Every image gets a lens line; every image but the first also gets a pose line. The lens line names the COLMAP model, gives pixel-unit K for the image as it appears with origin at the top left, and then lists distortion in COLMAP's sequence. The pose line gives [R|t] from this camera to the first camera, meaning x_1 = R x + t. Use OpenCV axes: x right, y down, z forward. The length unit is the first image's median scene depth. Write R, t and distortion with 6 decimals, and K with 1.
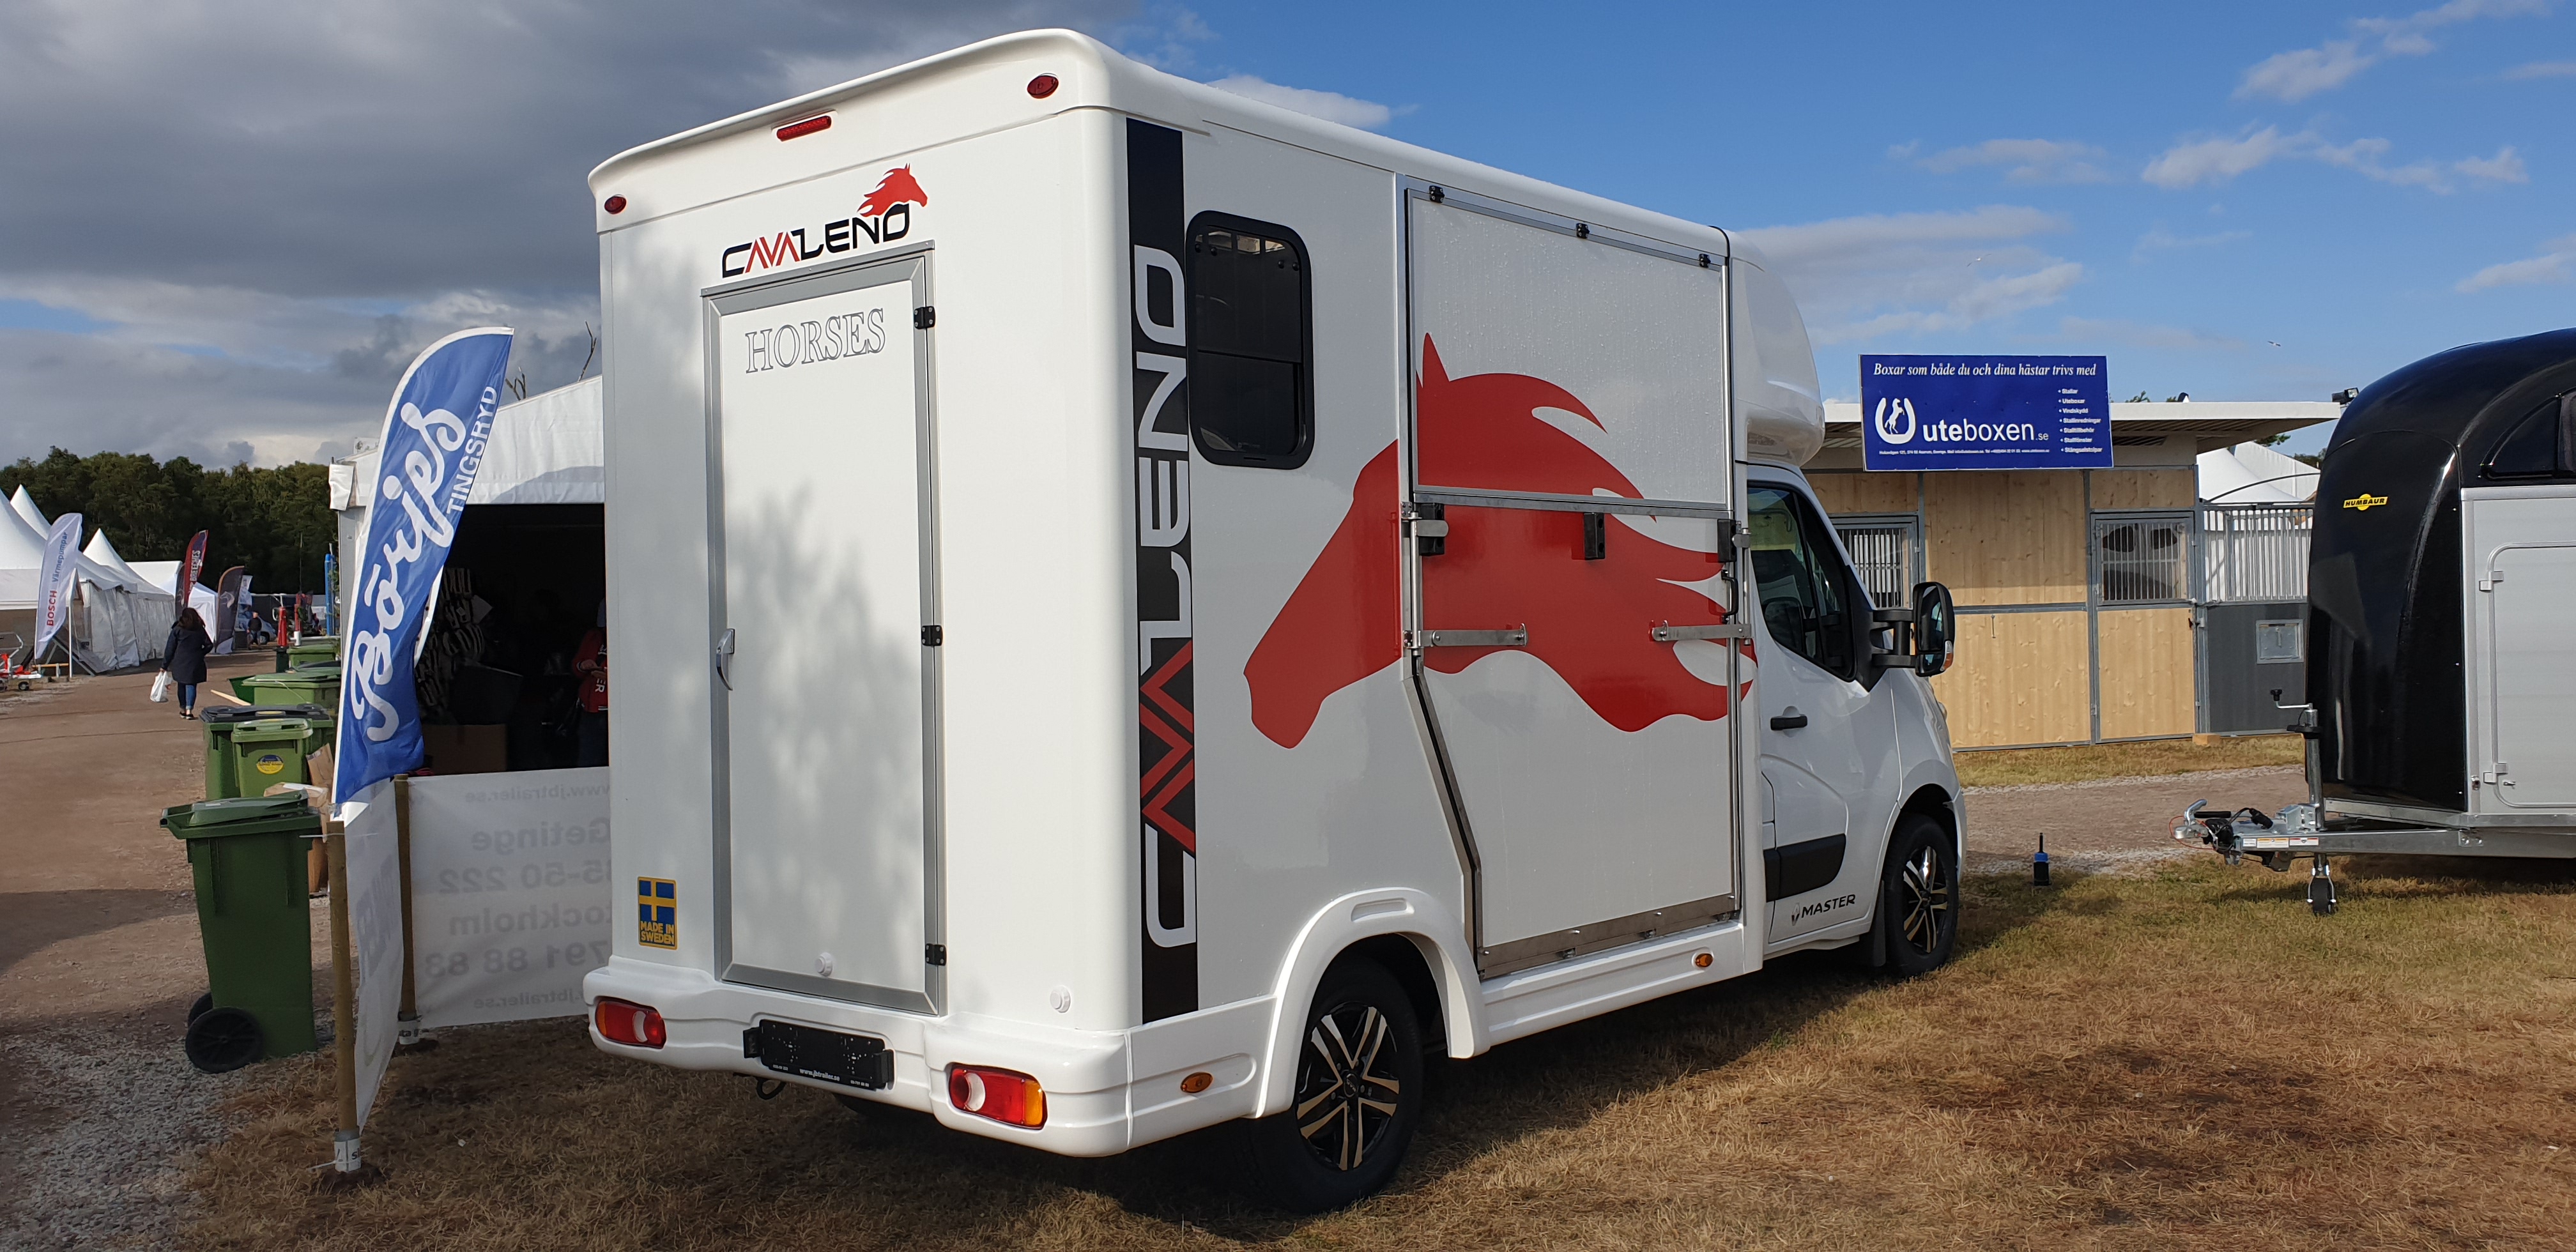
lens RADIAL K [[1955.0, 0, 1205.0], [0, 1955.0, 630.9], [0, 0, 1]] dist [0.217455, -0.648632]
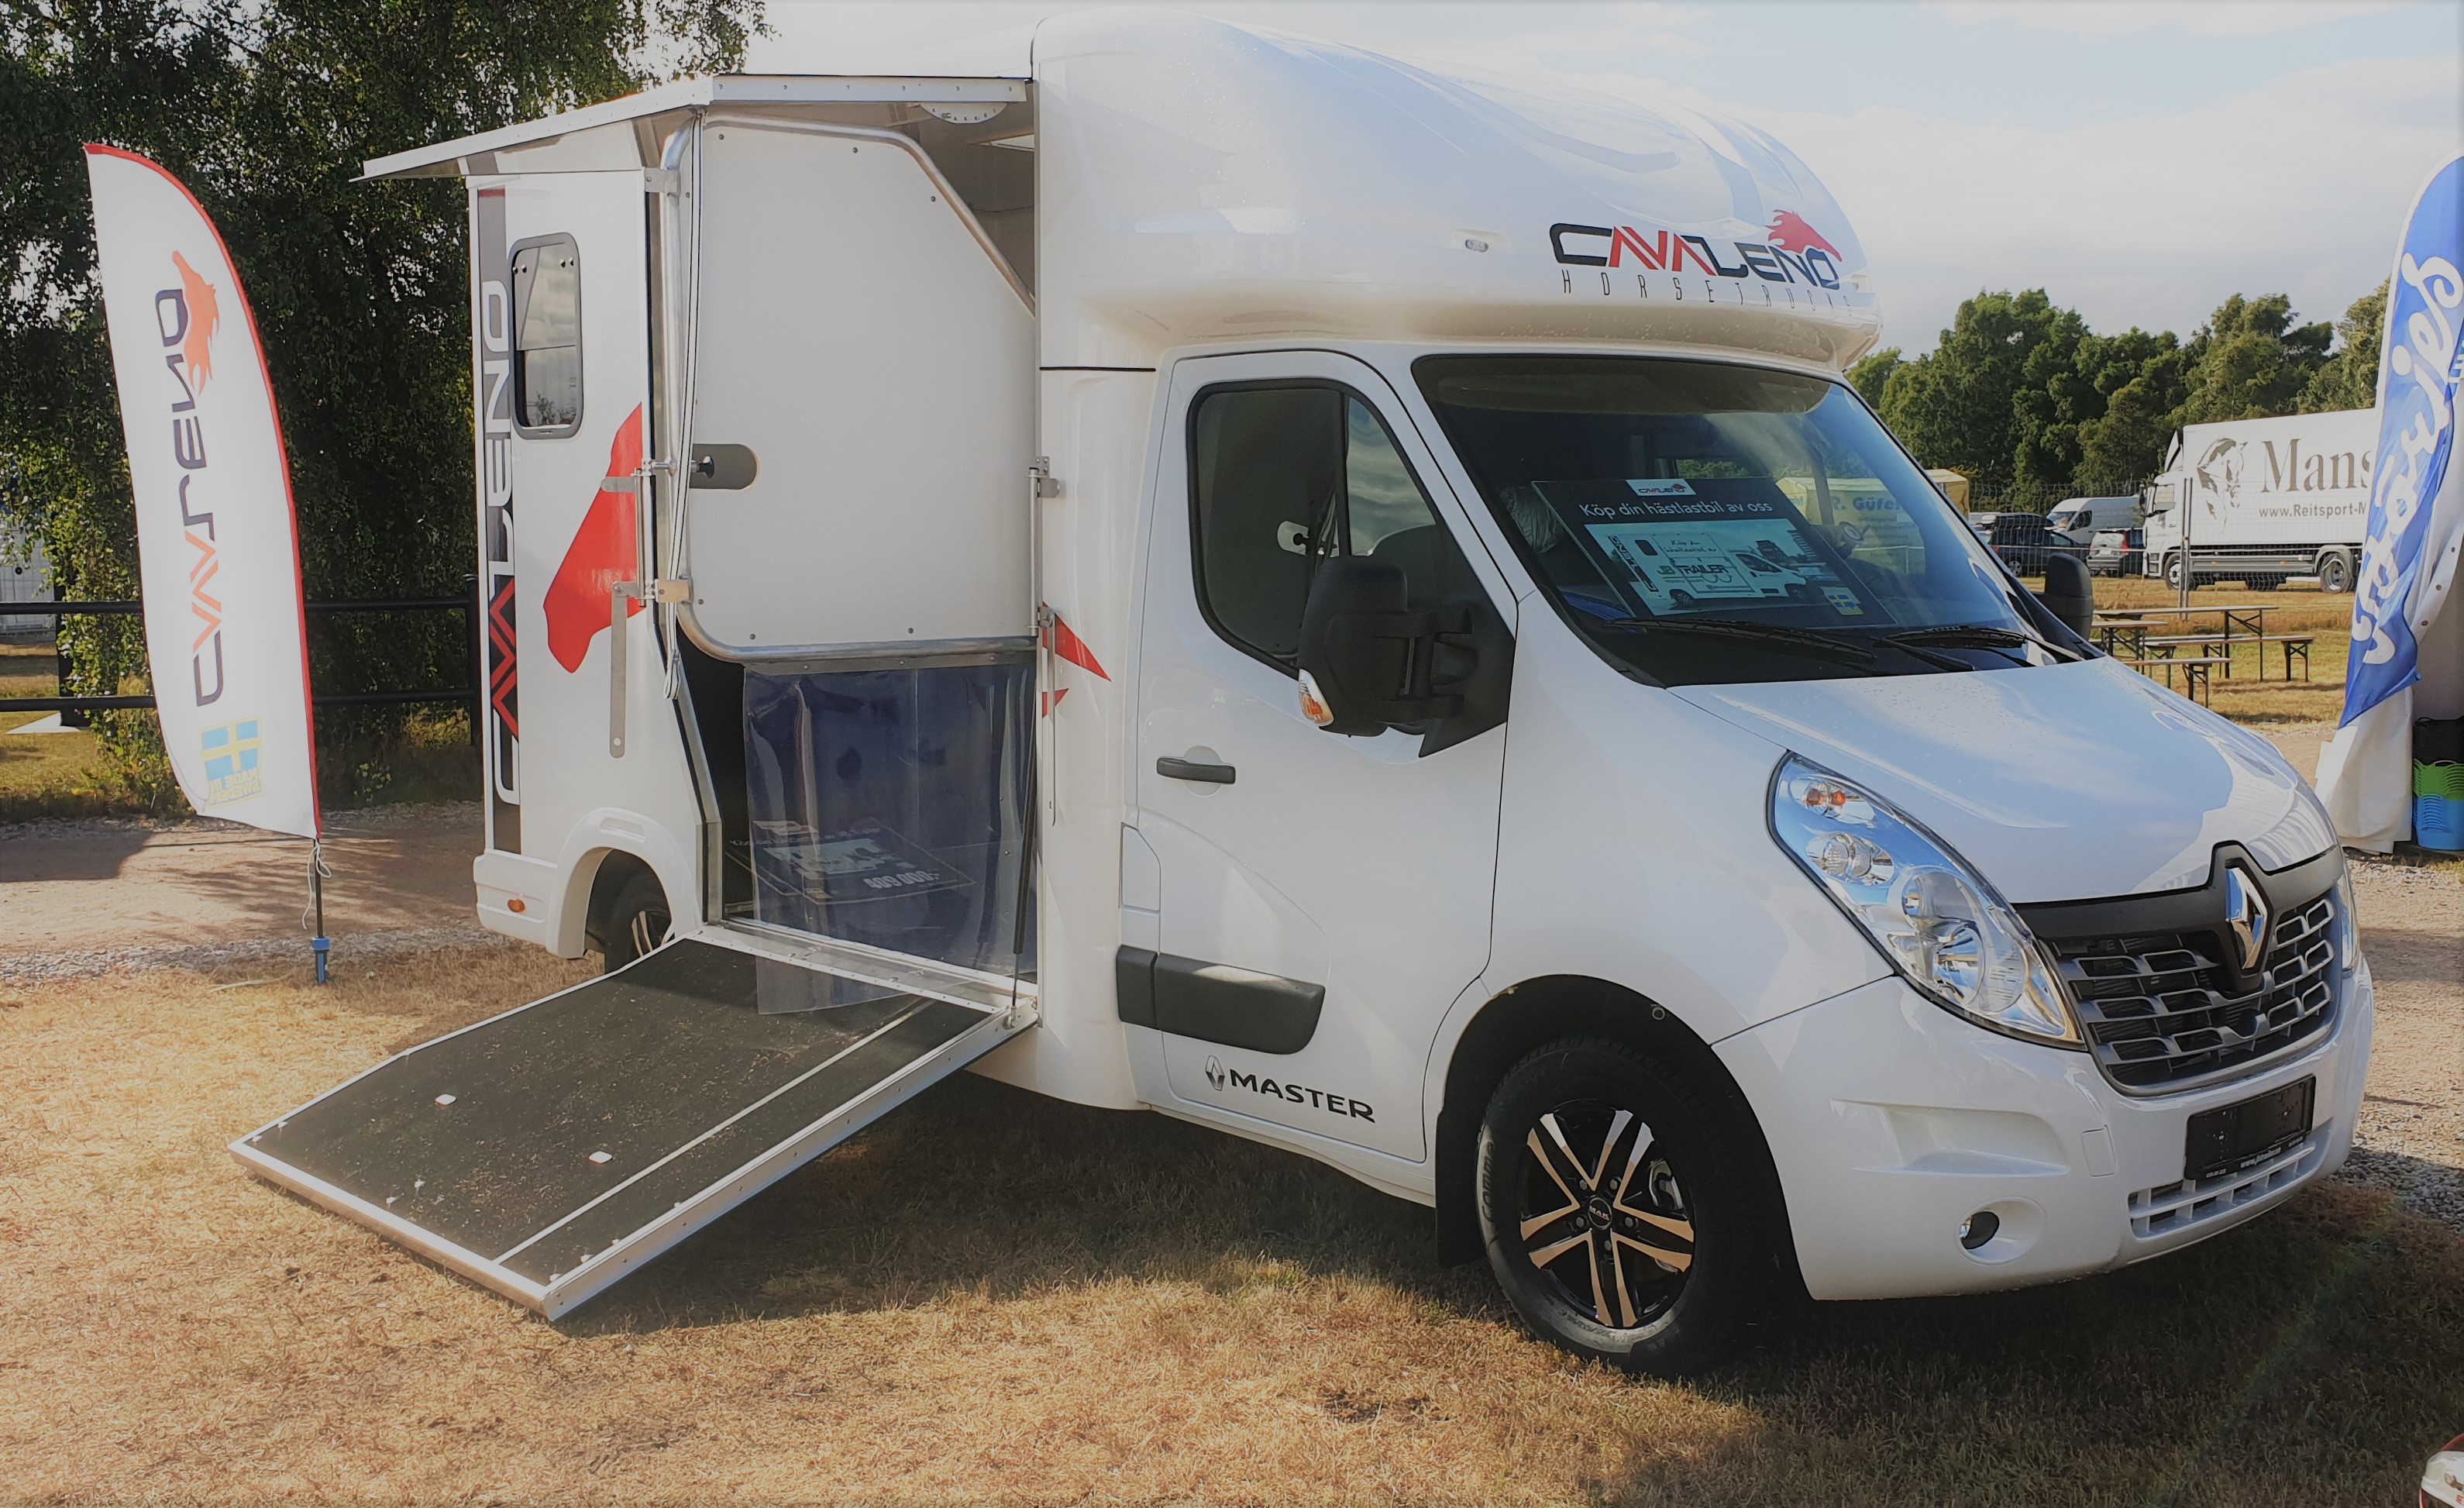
lens RADIAL K [[2376.1, 0, 1232.0], [0, 2376.1, 754.0], [0, 0, 1]] dist [0.203587, -0.620355]
pose [[-0.074517, 0.120402, -0.989925, 1.484896], [-0.006068, 0.992611, 0.121186, -0.072326], [0.997201, 0.015037, -0.073236, 1.515588]]
